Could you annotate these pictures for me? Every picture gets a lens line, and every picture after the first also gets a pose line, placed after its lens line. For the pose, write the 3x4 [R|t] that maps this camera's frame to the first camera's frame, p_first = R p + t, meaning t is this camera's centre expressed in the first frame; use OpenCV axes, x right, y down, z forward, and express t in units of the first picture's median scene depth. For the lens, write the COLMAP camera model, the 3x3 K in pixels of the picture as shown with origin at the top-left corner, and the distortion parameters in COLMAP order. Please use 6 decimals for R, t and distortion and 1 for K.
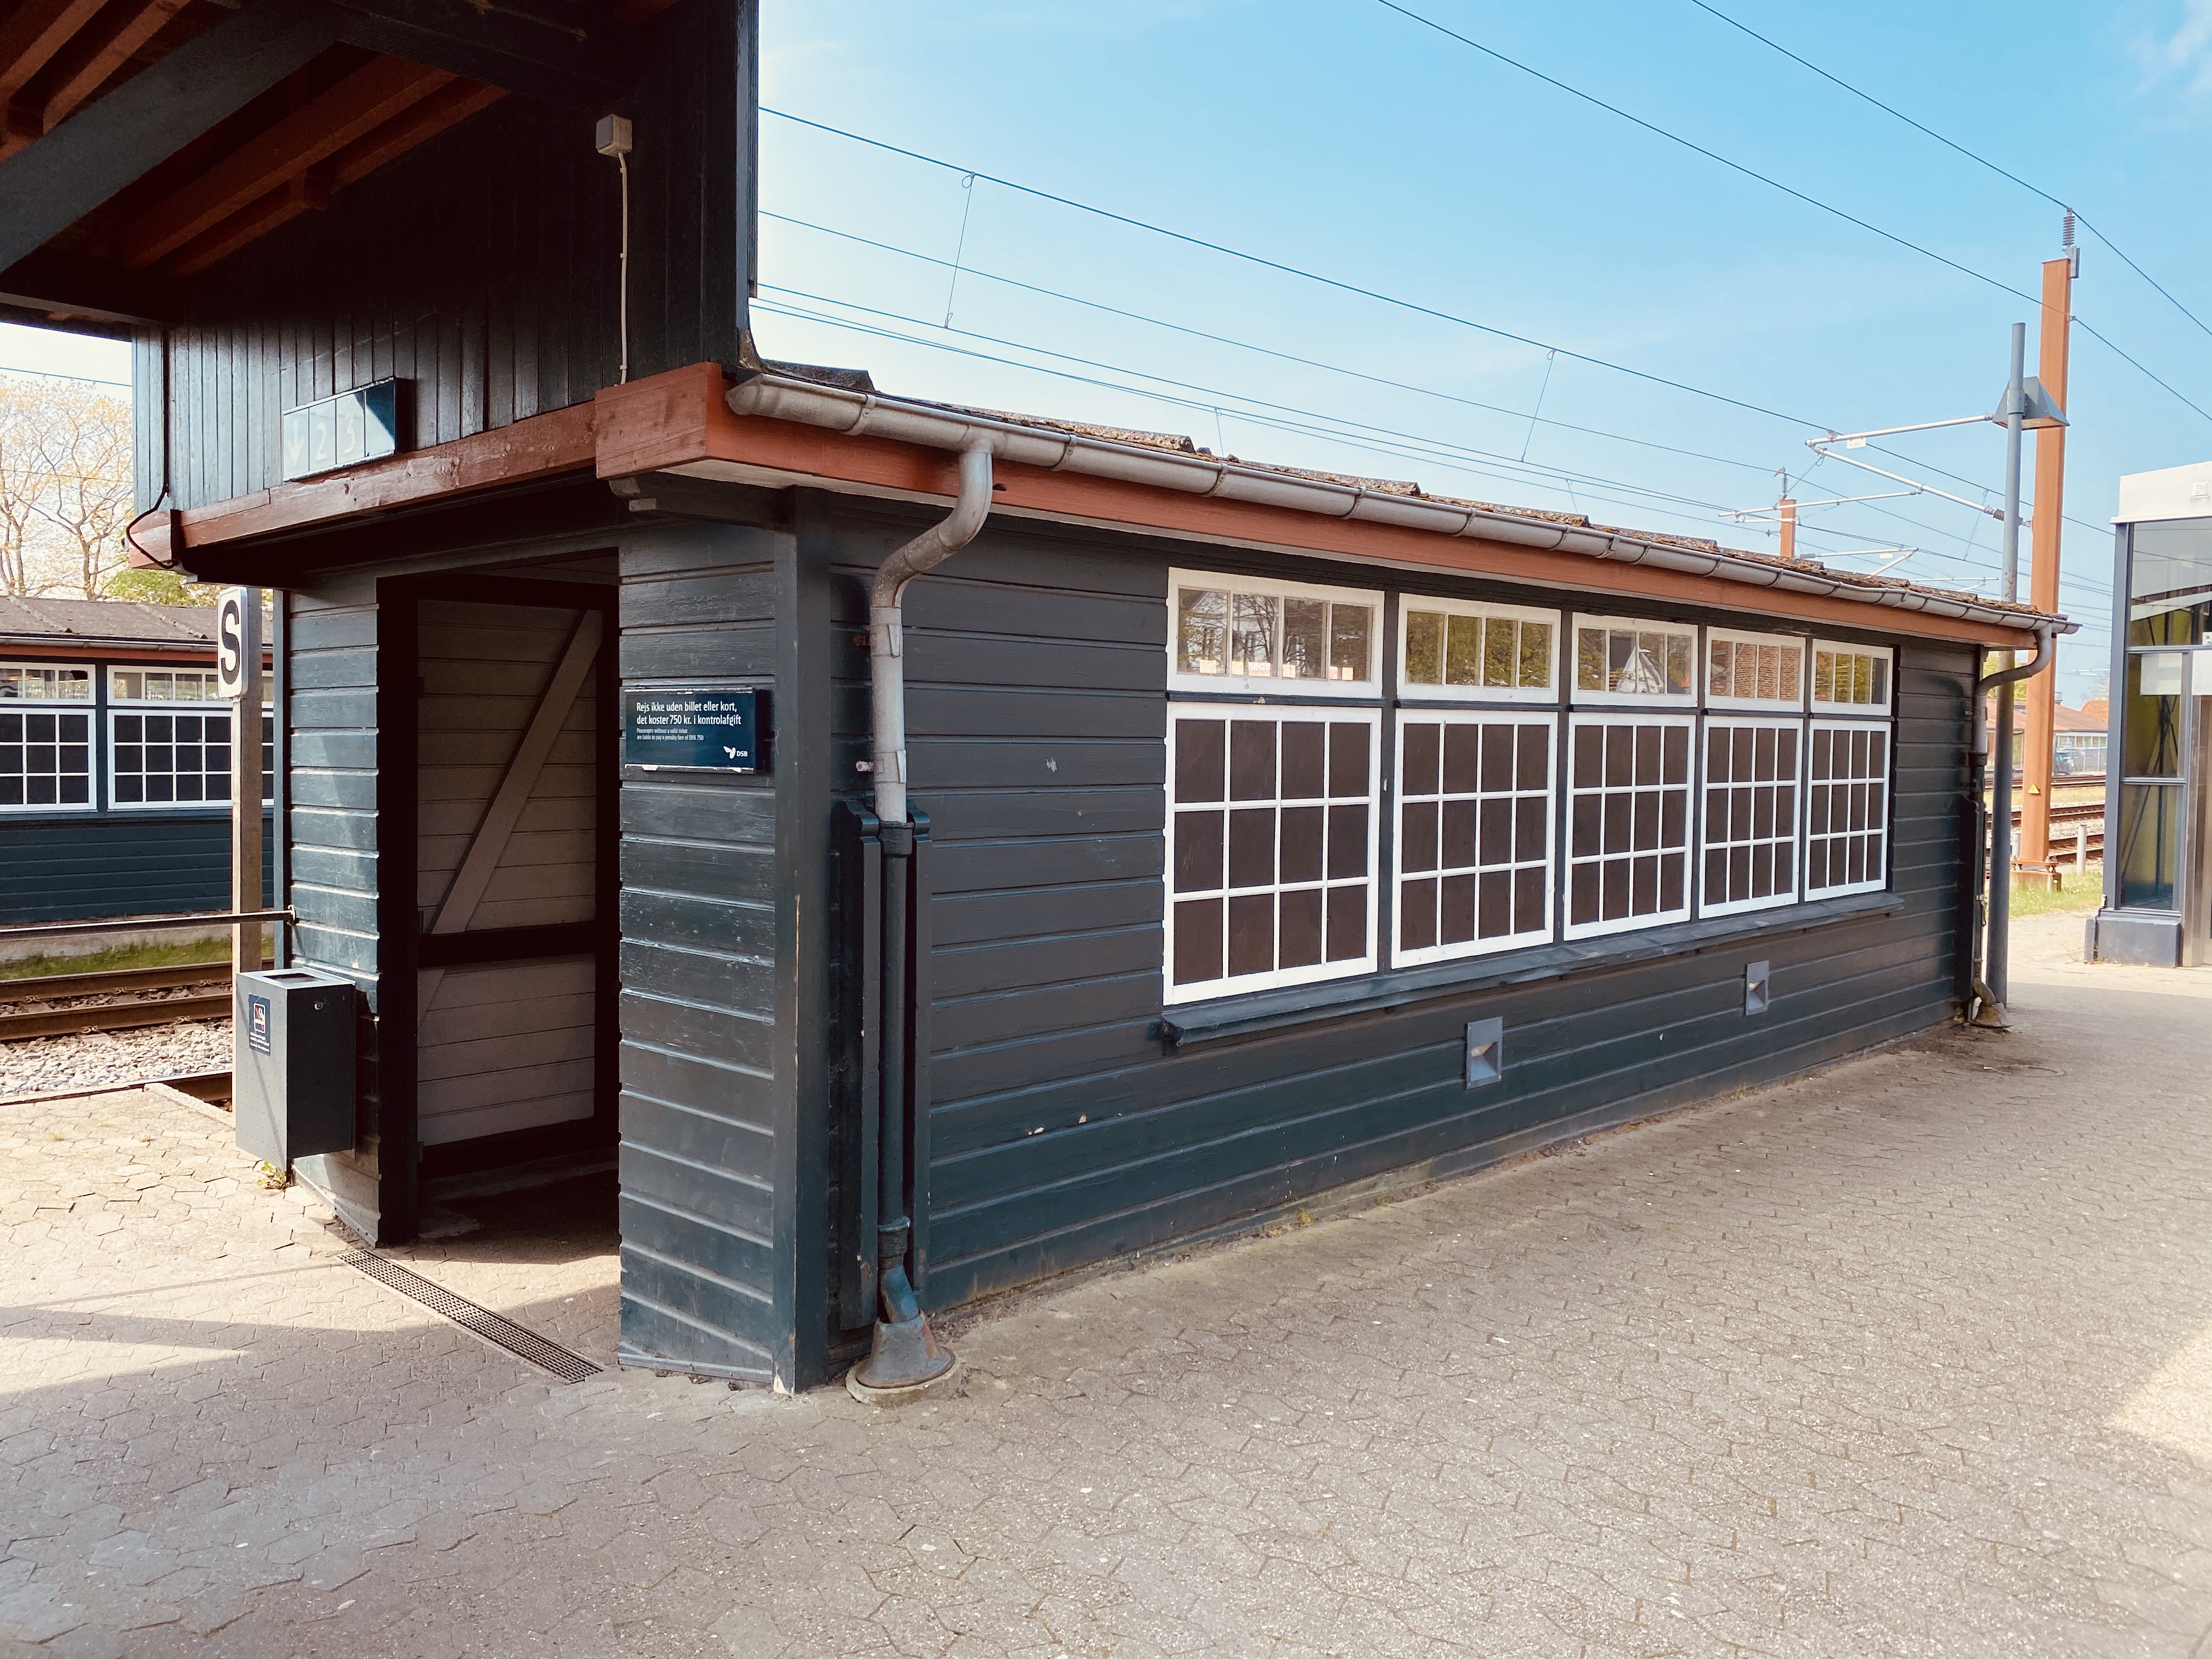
lens RADIAL K [[1666.4, 0, 1111.7], [0, 1666.4, 799.0], [0, 0, 1]] dist [0.001573, -0.001789]
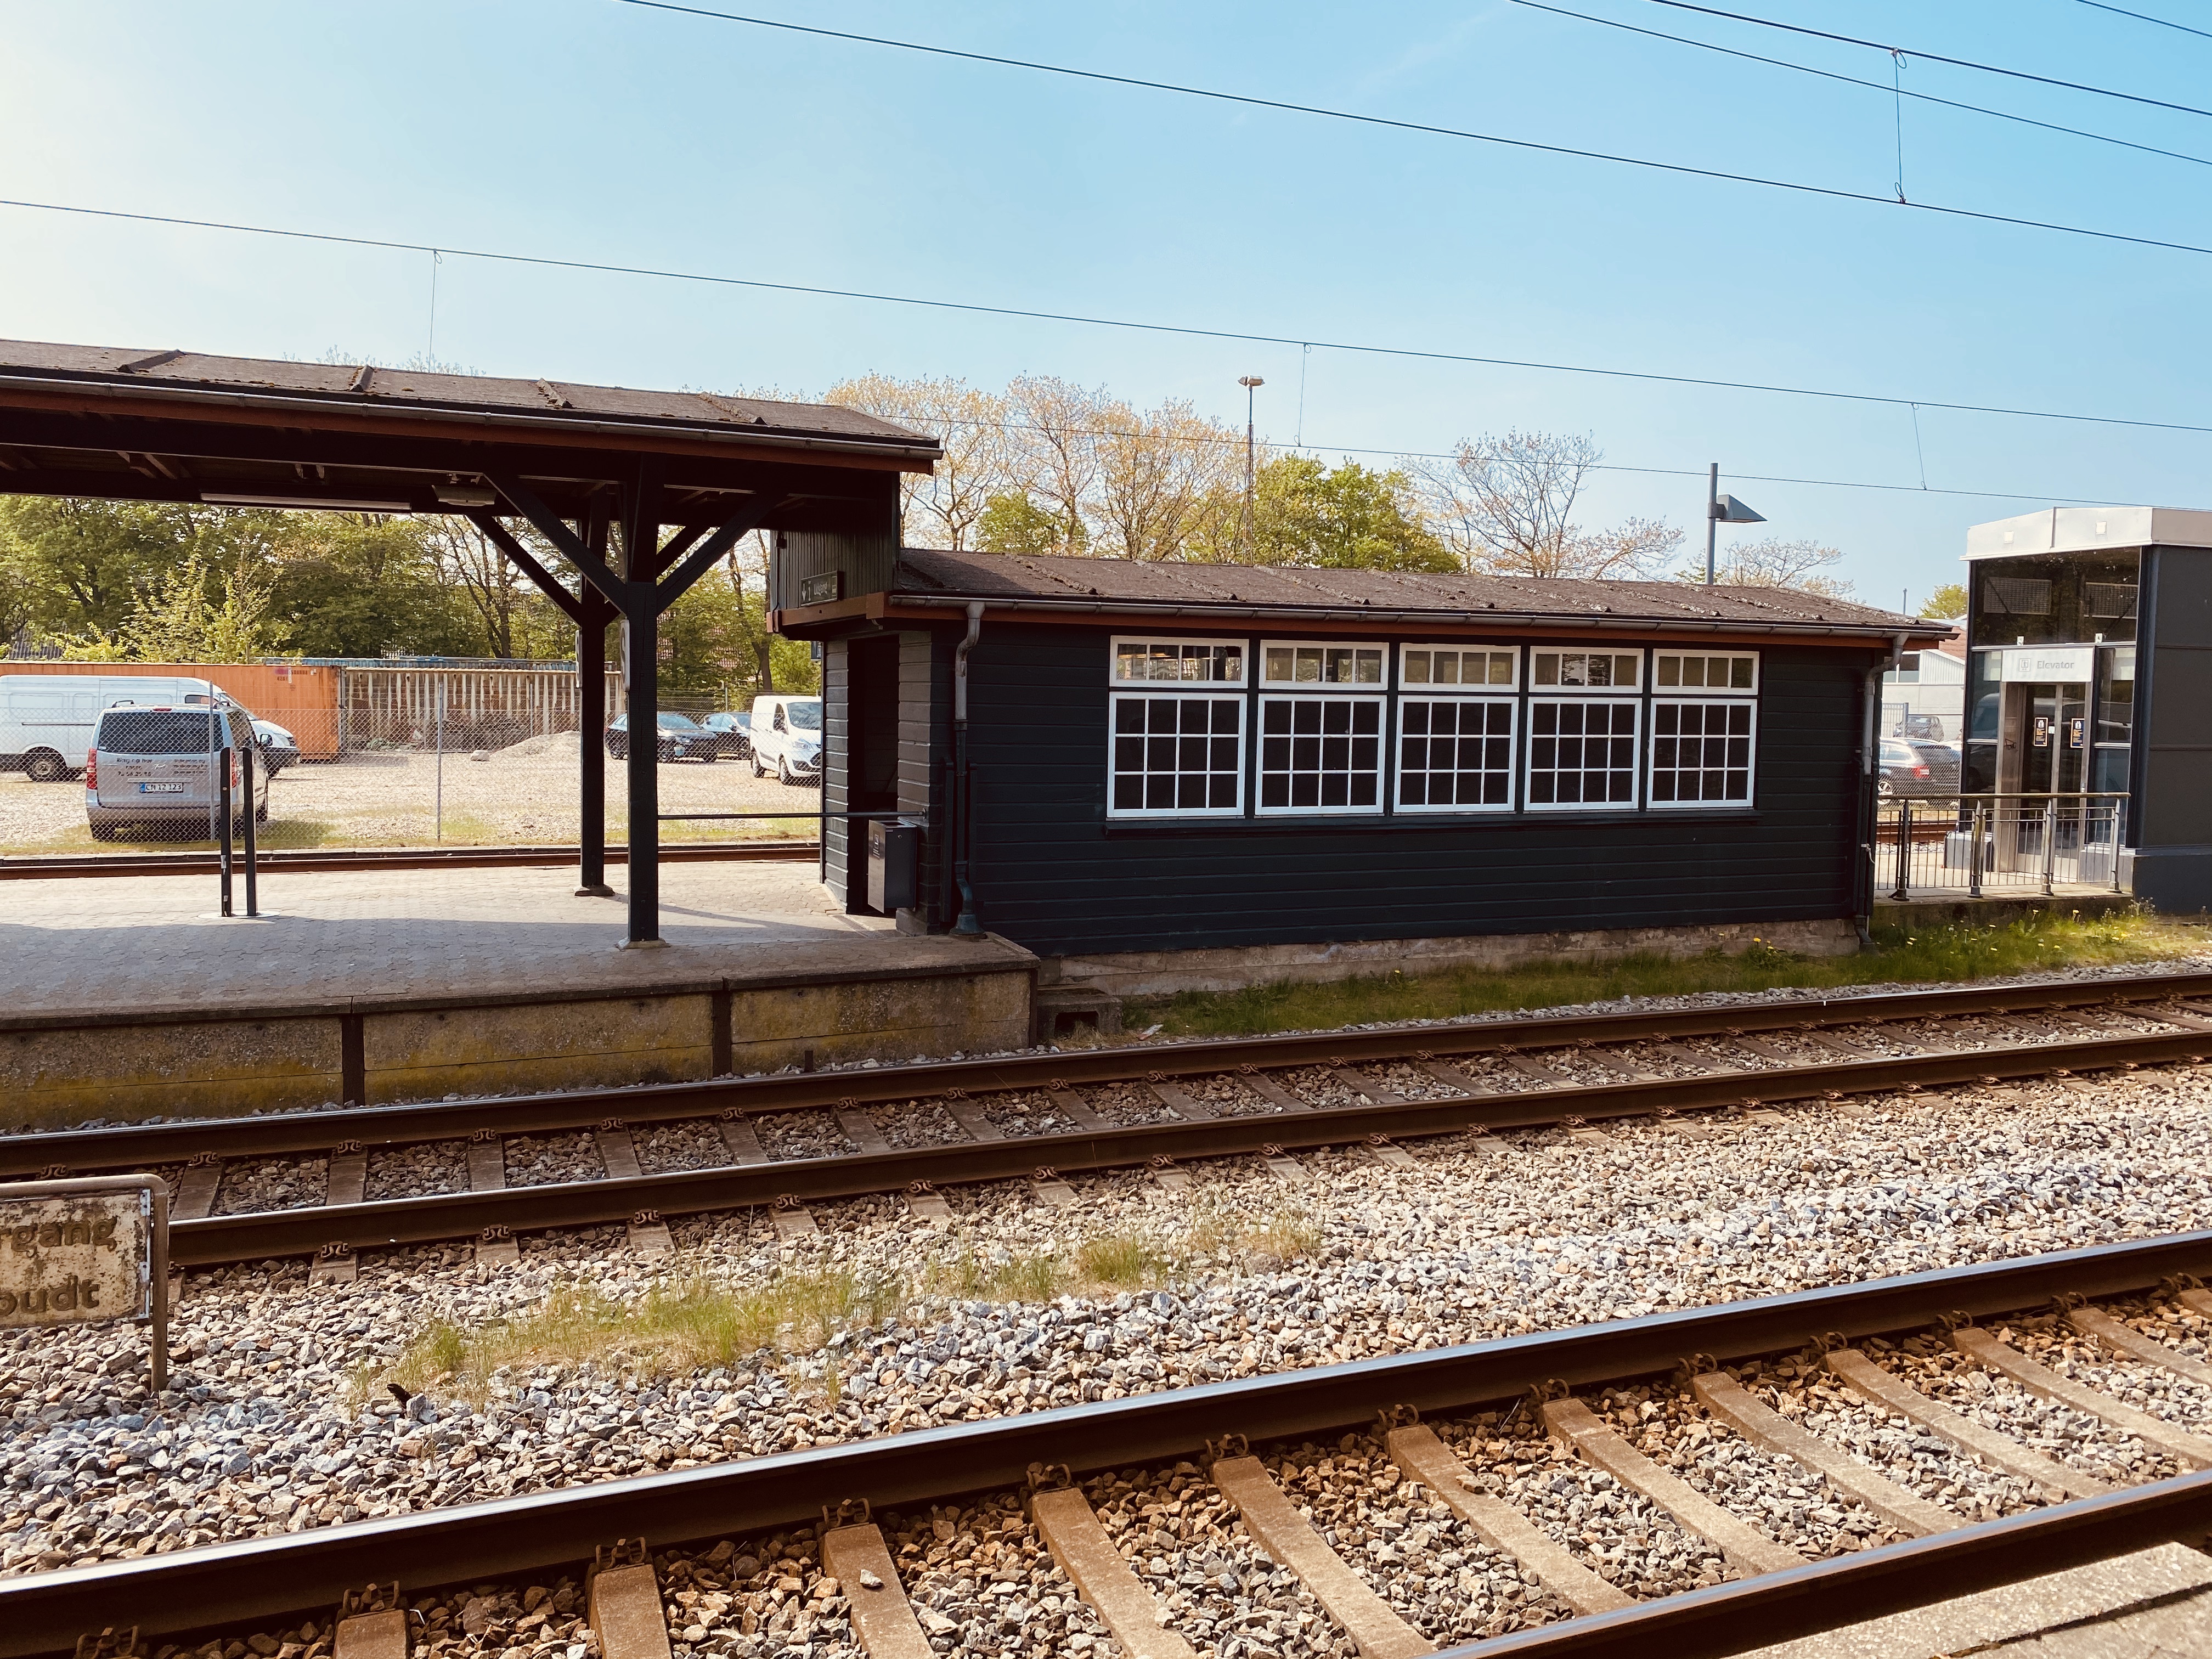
lens RADIAL K [[1670.5, 0, 1099.7], [0, 1670.5, 801.5], [0, 0, 1]] dist [0.174082, -0.458002]
pose [[0.893964, 0.035513, -0.446729, 1.141567], [-0.024941, 0.999253, 0.029527, 0.030860], [0.447443, -0.015254, 0.894182, -1.219208]]
